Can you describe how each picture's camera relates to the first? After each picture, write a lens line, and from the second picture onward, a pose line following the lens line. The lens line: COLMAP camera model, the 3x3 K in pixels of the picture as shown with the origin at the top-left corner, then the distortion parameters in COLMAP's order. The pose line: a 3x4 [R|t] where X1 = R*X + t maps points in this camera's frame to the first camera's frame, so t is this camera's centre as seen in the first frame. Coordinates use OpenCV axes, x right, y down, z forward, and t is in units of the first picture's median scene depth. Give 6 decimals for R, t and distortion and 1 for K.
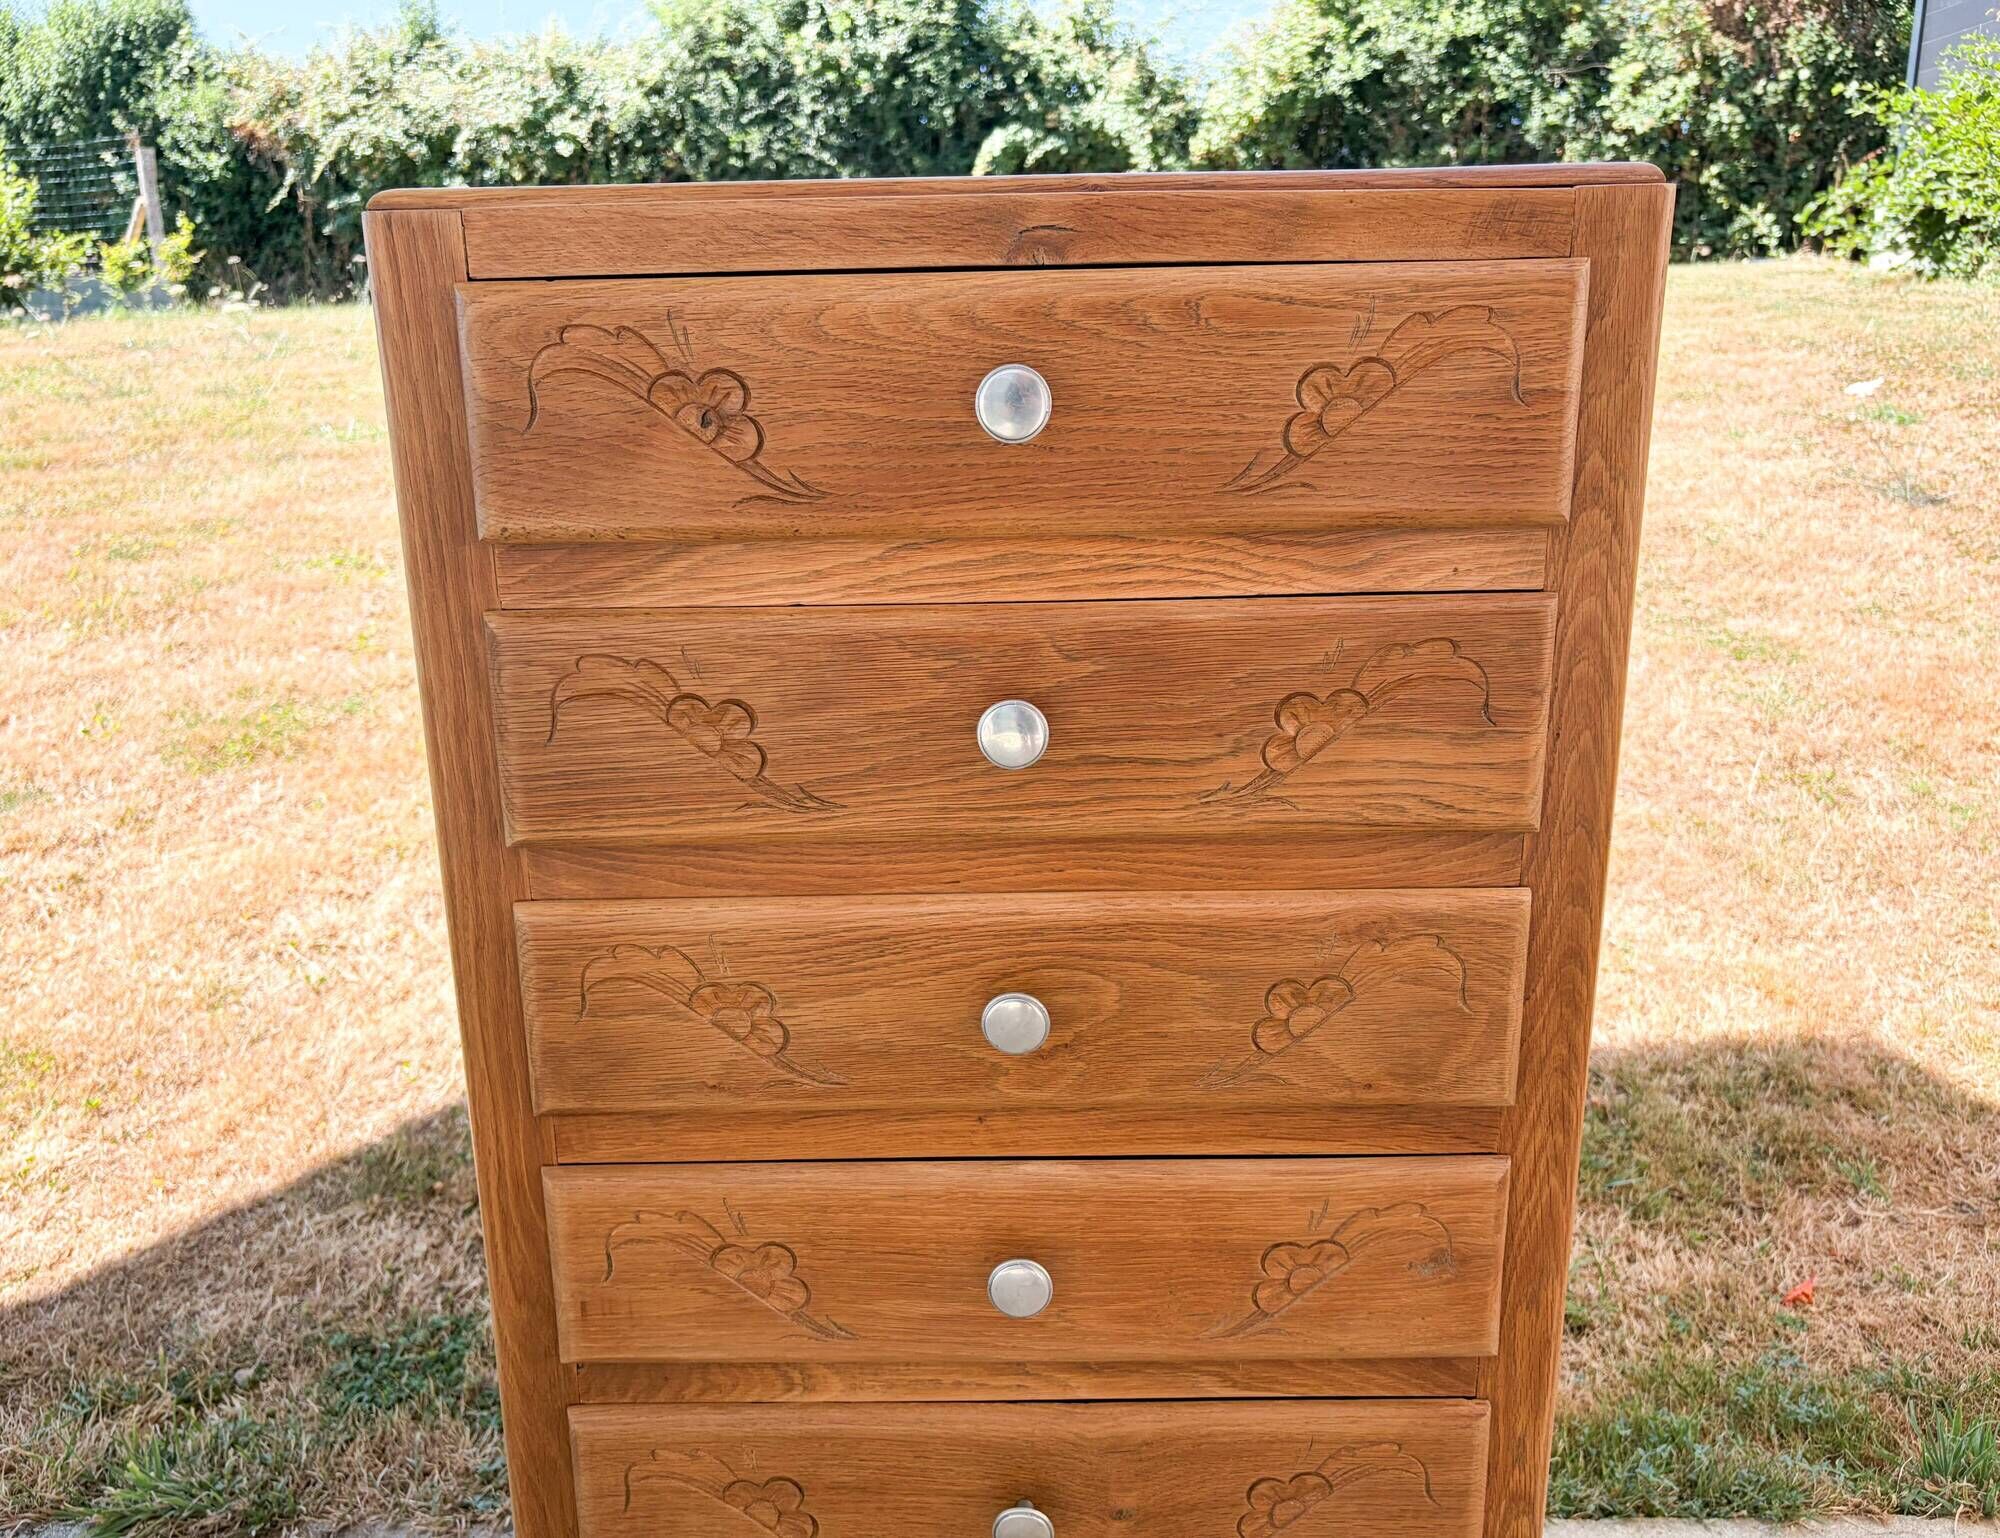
lens RADIAL K [[1578.3, 0, 973.2], [0, 1578.3, 762.8], [0, 0, 1]] dist [0.052080, -0.061261]
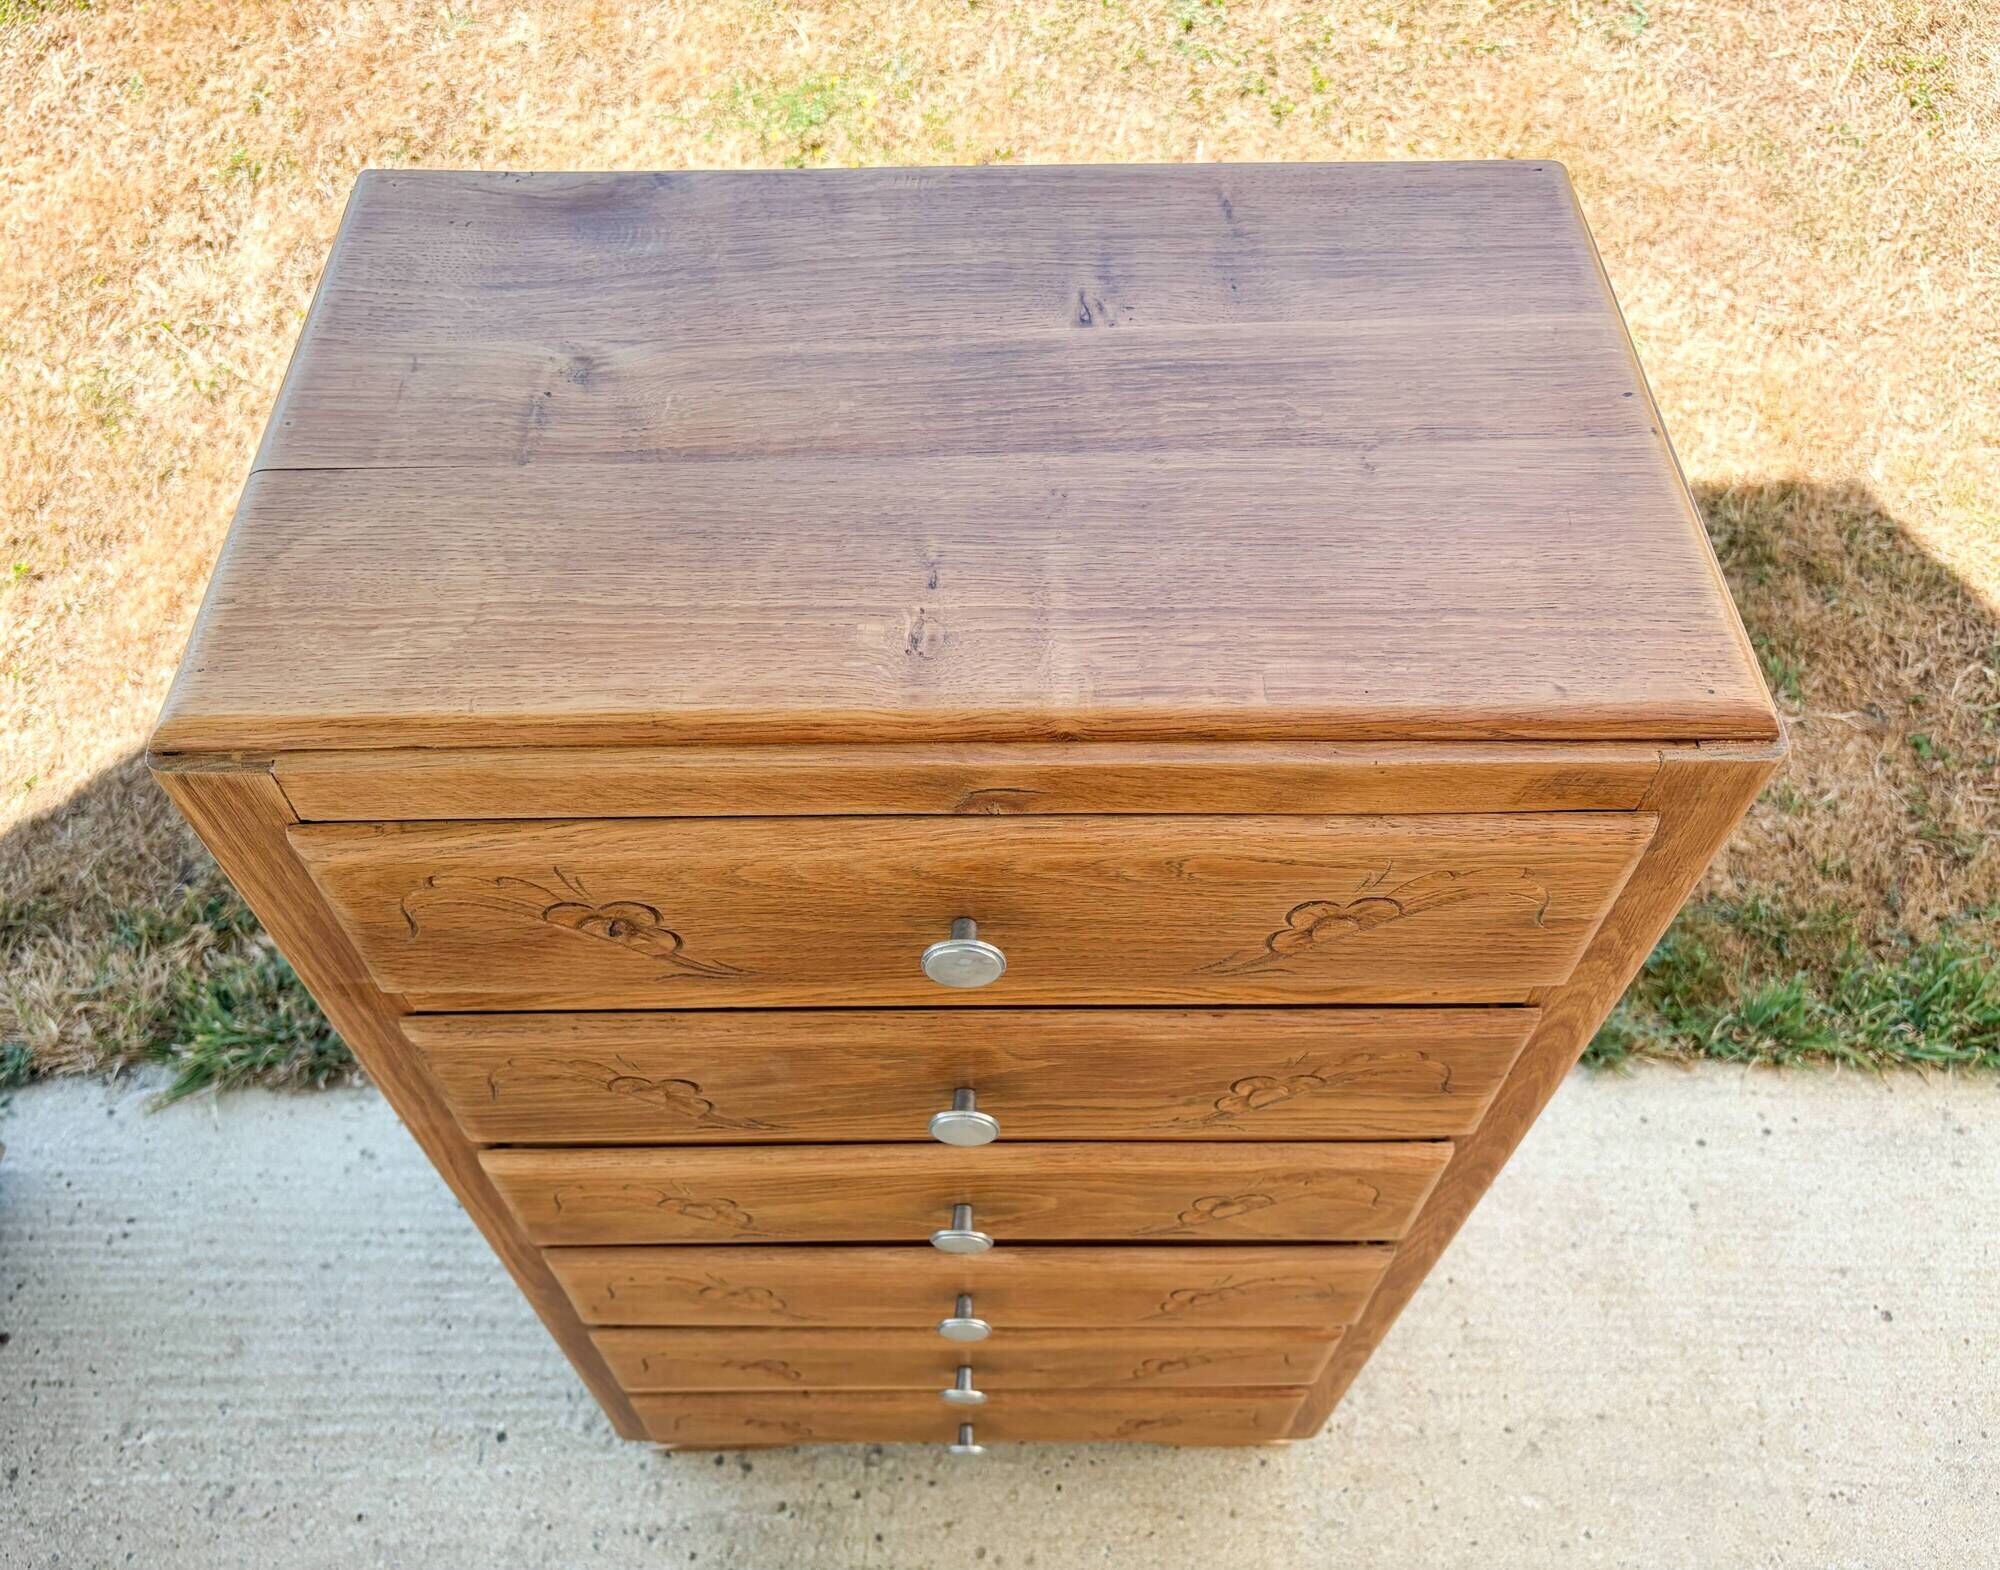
lens RADIAL K [[1606.0, 0, 949.3], [0, 1606.0, 790.2], [0, 0, 1]] dist [0.074131, -0.098311]
pose [[0.999893, -0.008201, 0.012147, 0.006527], [-0.001332, 0.774523, 0.632545, -0.722986], [-0.014596, -0.632493, 0.774429, 0.309817]]
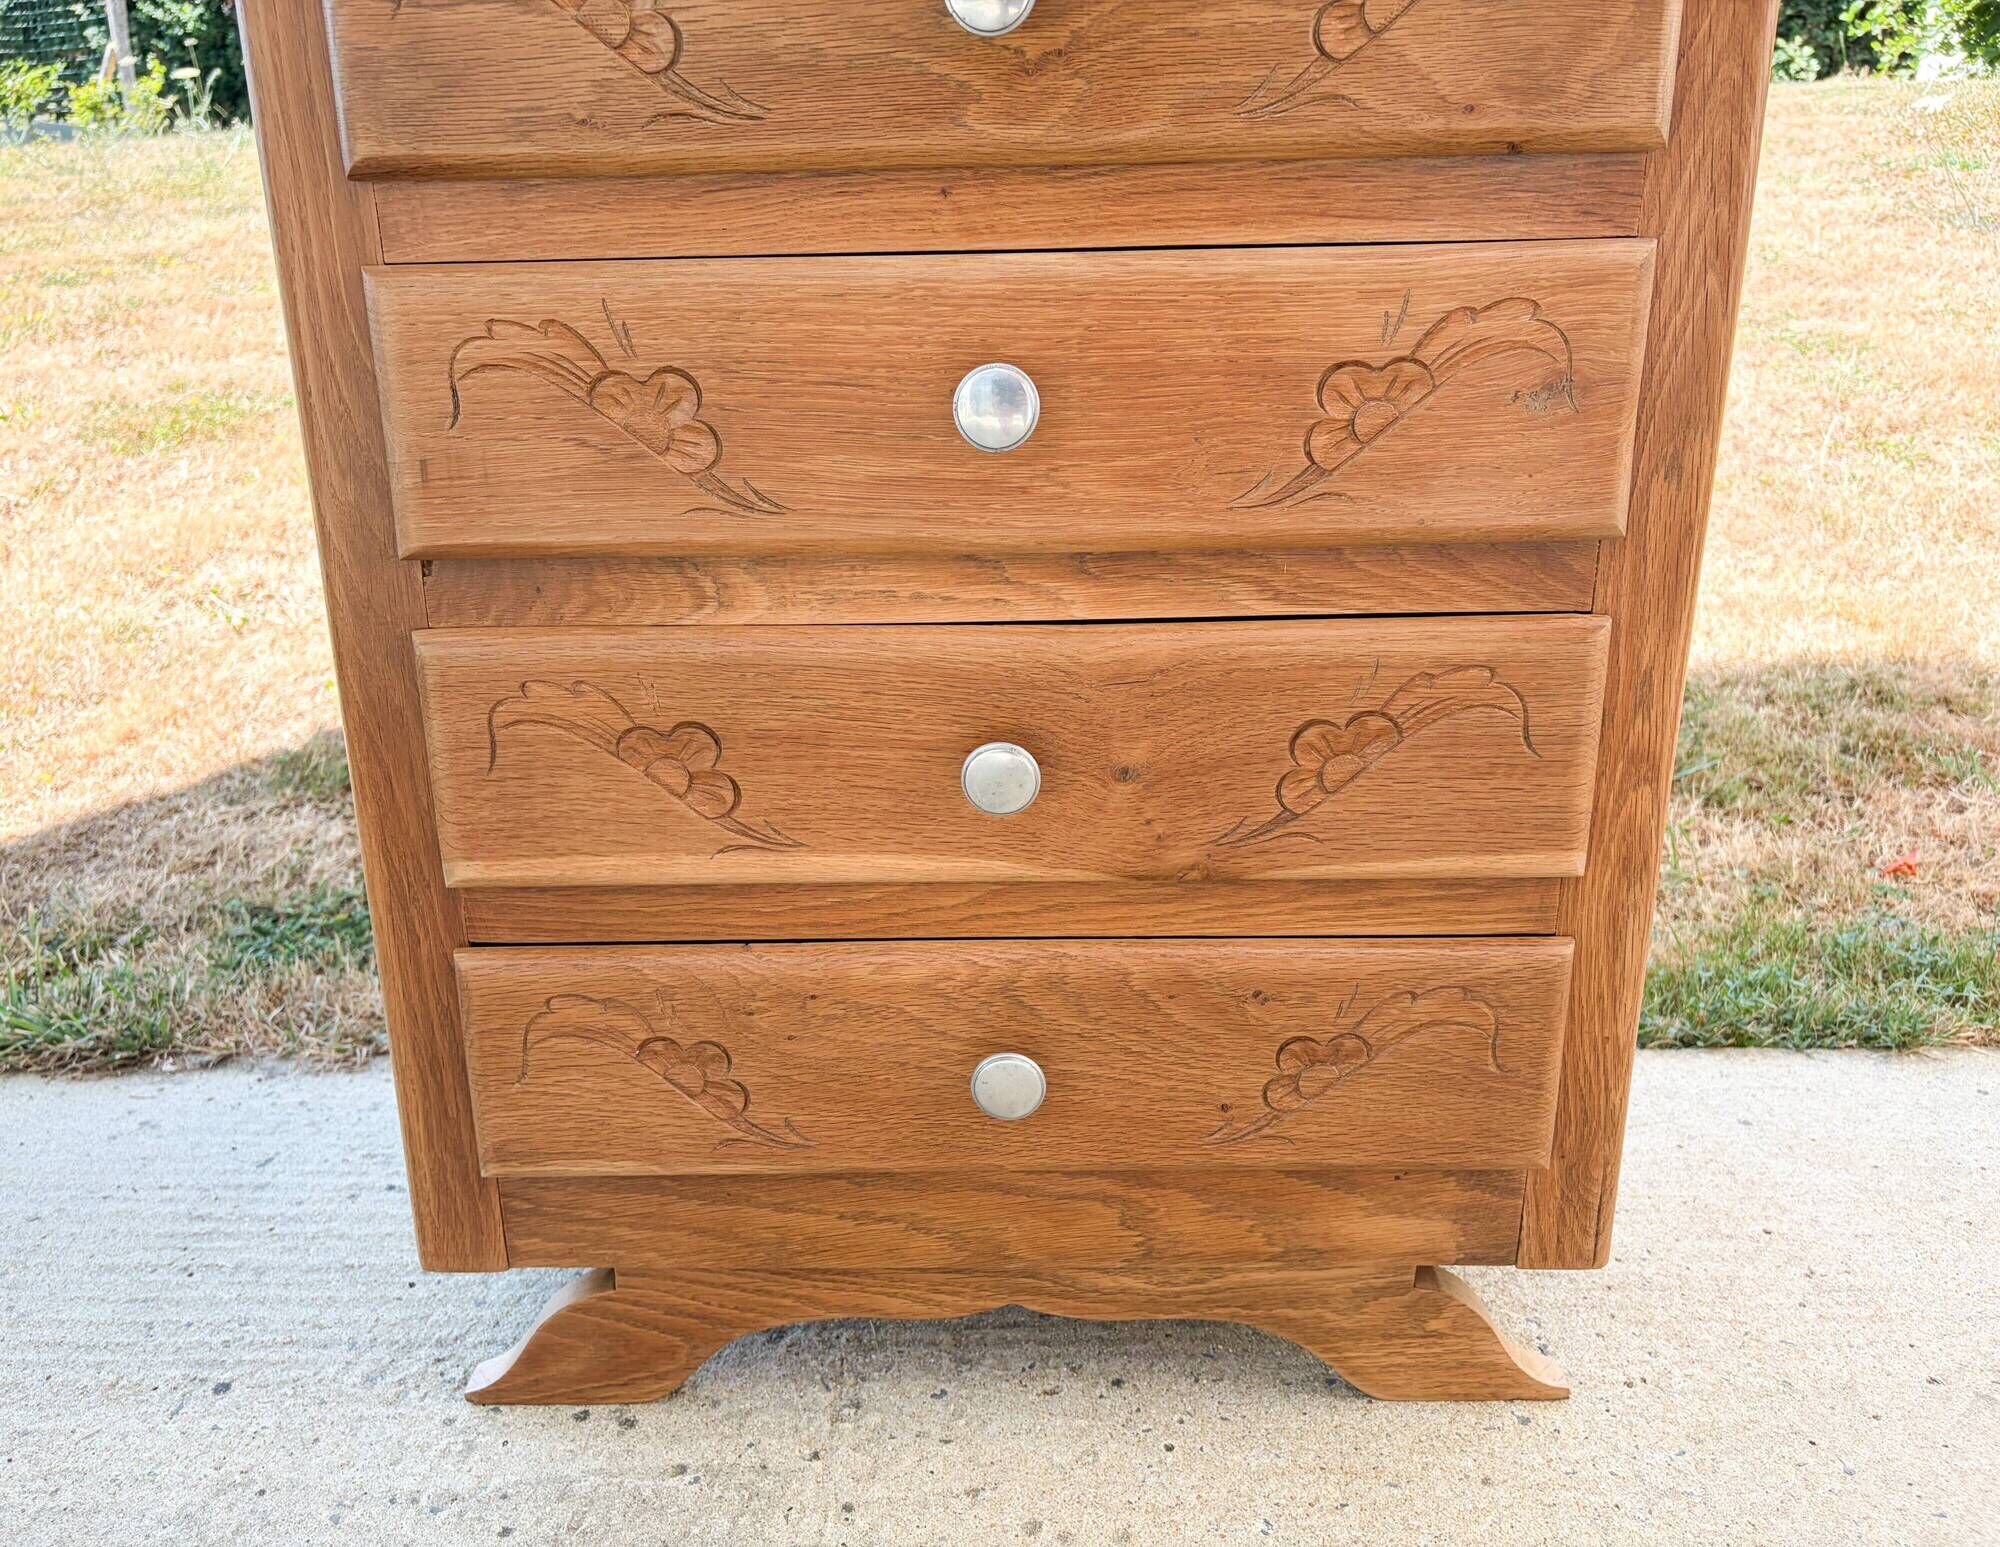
lens RADIAL K [[1578.3, 0, 963.1], [0, 1578.3, 769.1], [0, 0, 1]] dist [0.052080, -0.061261]
pose [[0.999970, 0.001743, -0.007534, 0.019467], [-0.001365, 0.998748, 0.050010, 0.451524], [0.007612, -0.049998, 0.998720, 0.238658]]
